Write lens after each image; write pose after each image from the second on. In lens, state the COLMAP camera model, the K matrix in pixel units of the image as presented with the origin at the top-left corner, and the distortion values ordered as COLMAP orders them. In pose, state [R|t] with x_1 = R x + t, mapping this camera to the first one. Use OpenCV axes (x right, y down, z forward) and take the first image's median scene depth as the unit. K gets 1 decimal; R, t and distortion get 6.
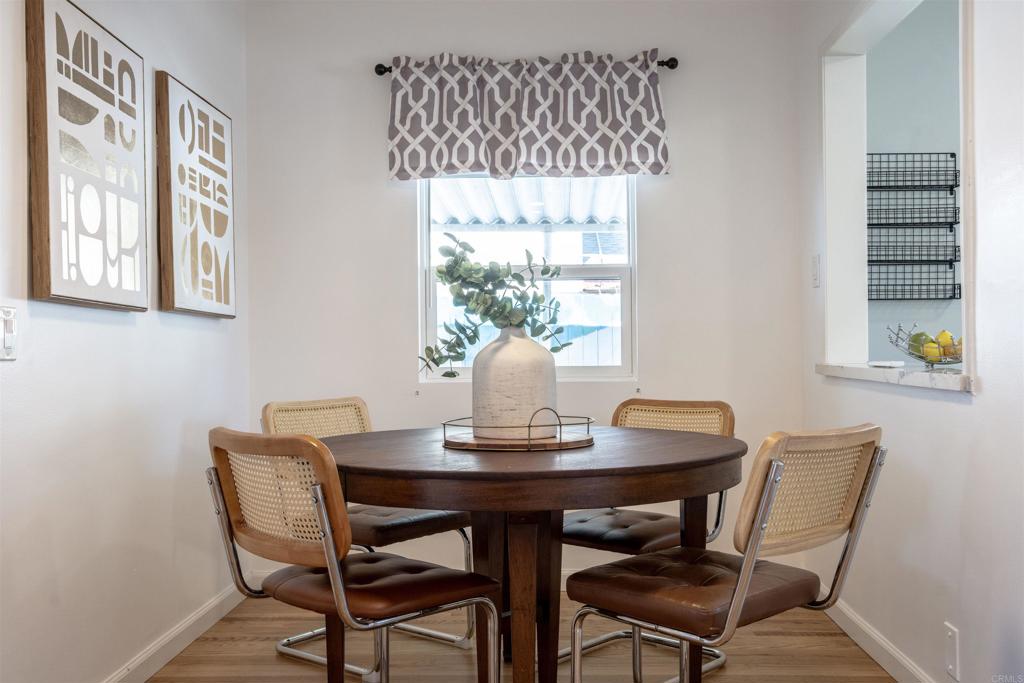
lens RADIAL K [[995.9, 0, 511.7], [0, 995.9, 339.1], [0, 0, 1]] dist [0.024197, 0.000000]
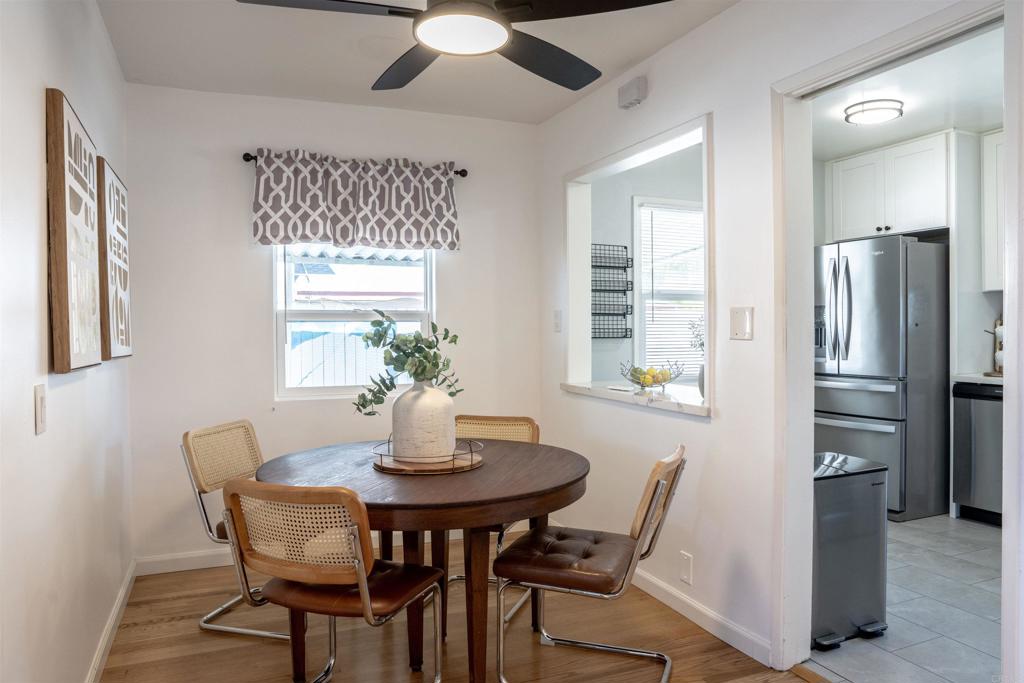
lens RADIAL K [[707.7, 0, 509.0], [0, 707.7, 343.1], [0, 0, 1]] dist [-0.071632, 0.024988]
pose [[0.909272, -0.004933, 0.416173, -0.200967], [-0.006571, 0.999635, 0.026207, -0.059596], [-0.416150, -0.026564, 0.908908, 0.048499]]
